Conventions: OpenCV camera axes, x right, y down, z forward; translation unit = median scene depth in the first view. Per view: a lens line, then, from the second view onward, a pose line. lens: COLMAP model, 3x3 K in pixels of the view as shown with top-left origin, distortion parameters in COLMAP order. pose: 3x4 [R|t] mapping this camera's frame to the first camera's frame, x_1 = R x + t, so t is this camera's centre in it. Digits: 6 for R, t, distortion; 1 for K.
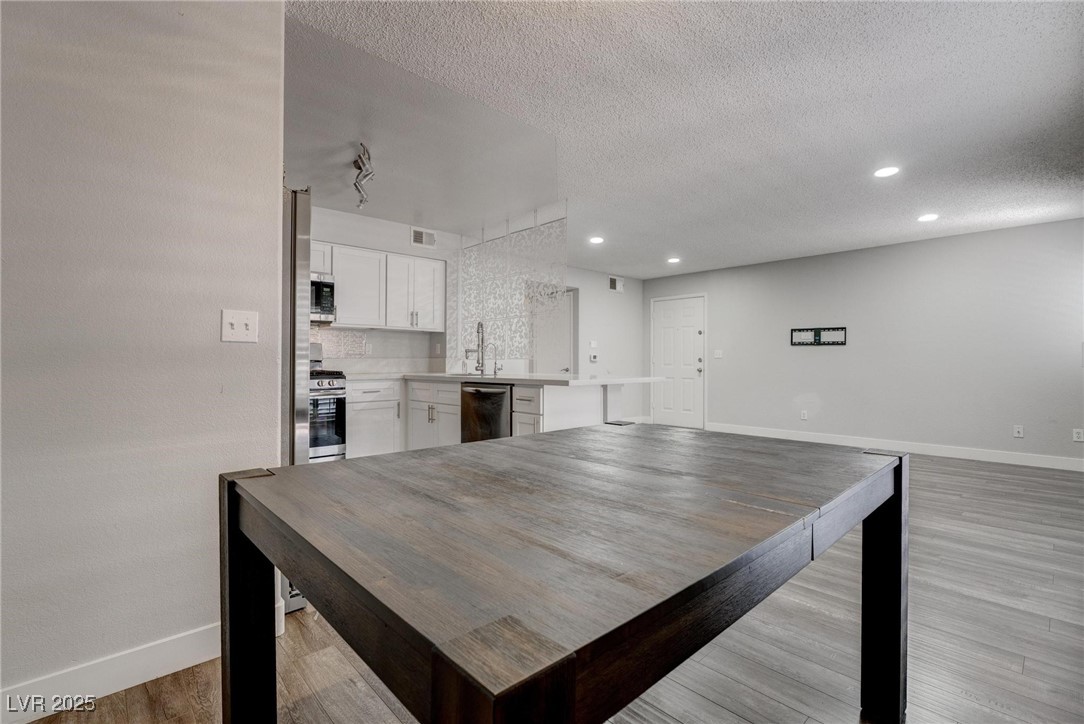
lens RADIAL K [[494.1, 0, 535.6], [0, 494.1, 357.1], [0, 0, 1]] dist [-0.020433, 0.006870]
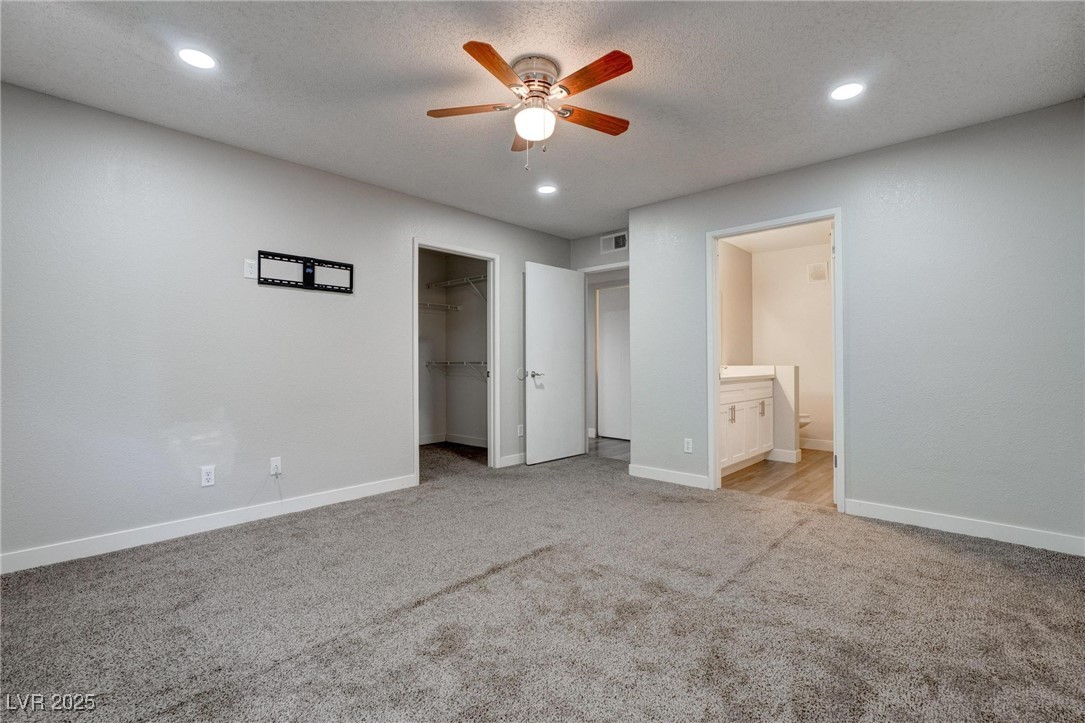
lens RADIAL K [[494.5, 0, 540.8], [0, 494.5, 357.9], [0, 0, 1]] dist [-0.020433, 0.006870]
pose [[-0.076085, -0.002278, 0.997099, 0.006489], [-0.006056, 0.999980, 0.001823, 0.059580], [-0.997083, -0.005900, -0.076097, 0.930918]]
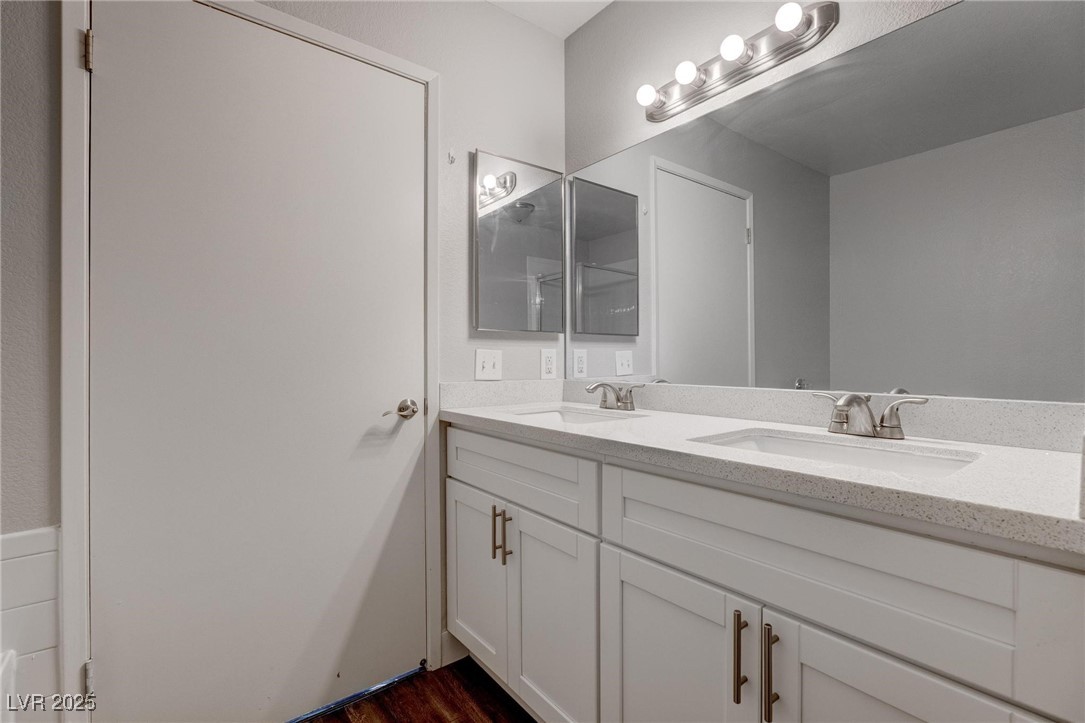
lens RADIAL K [[494.5, 0, 539.7], [0, 494.5, 365.6], [0, 0, 1]] dist [-0.020433, 0.006870]
pose [[0.994973, -0.004163, -0.100060, -0.122944], [0.005018, 0.999953, 0.008298, -0.001966], [0.100021, -0.008759, 0.994947, 0.543840]]
